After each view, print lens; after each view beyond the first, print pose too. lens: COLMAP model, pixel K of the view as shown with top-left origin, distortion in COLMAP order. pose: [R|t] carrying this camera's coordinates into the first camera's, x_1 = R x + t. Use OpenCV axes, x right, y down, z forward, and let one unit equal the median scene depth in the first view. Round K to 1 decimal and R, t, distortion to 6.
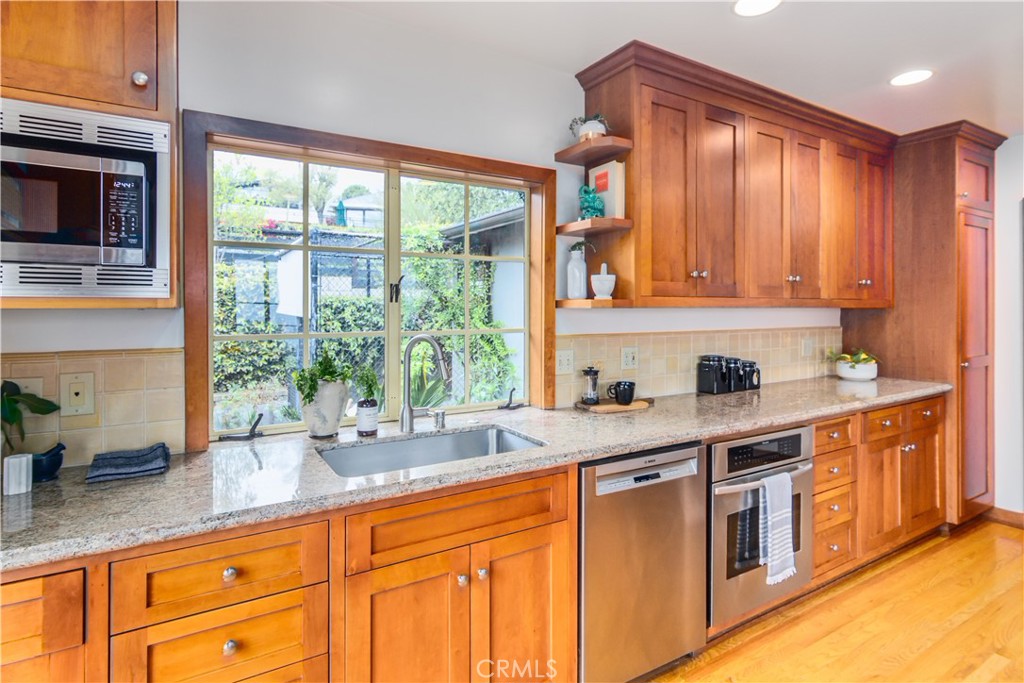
lens RADIAL K [[551.8, 0, 545.2], [0, 551.8, 307.1], [0, 0, 1]] dist [-0.001742, 0.003591]
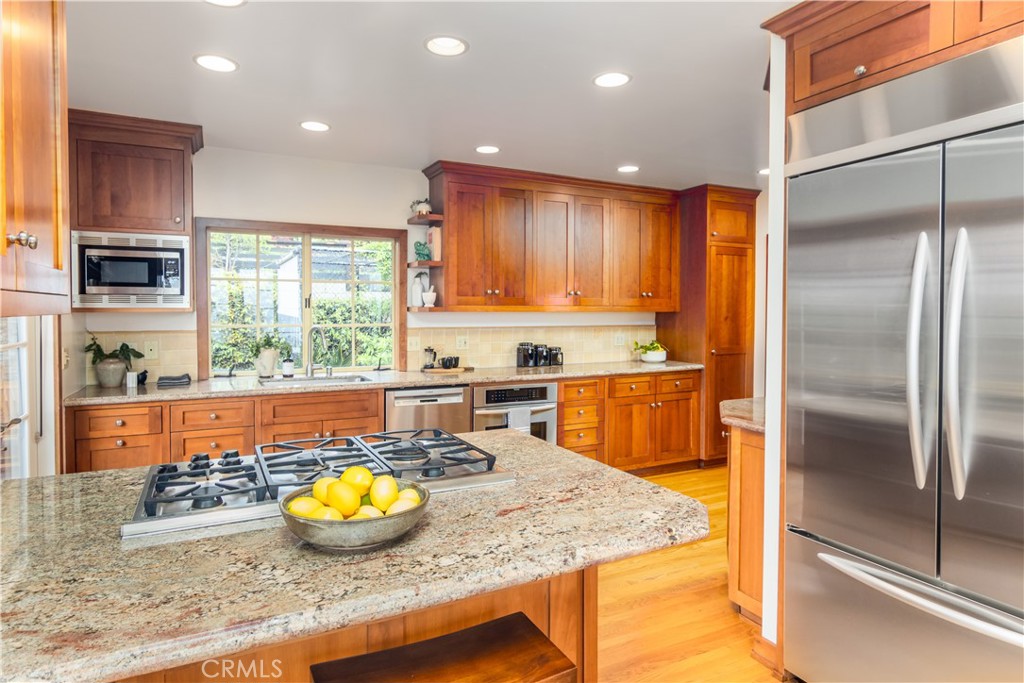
lens RADIAL K [[594.4, 0, 530.1], [0, 594.4, 323.7], [0, 0, 1]] dist [0.010194, -0.005096]
pose [[0.996639, 0.005972, -0.081704, 0.569597], [-0.003738, 0.999616, 0.027475, -0.013714], [0.081836, -0.027077, 0.996278, -0.828360]]
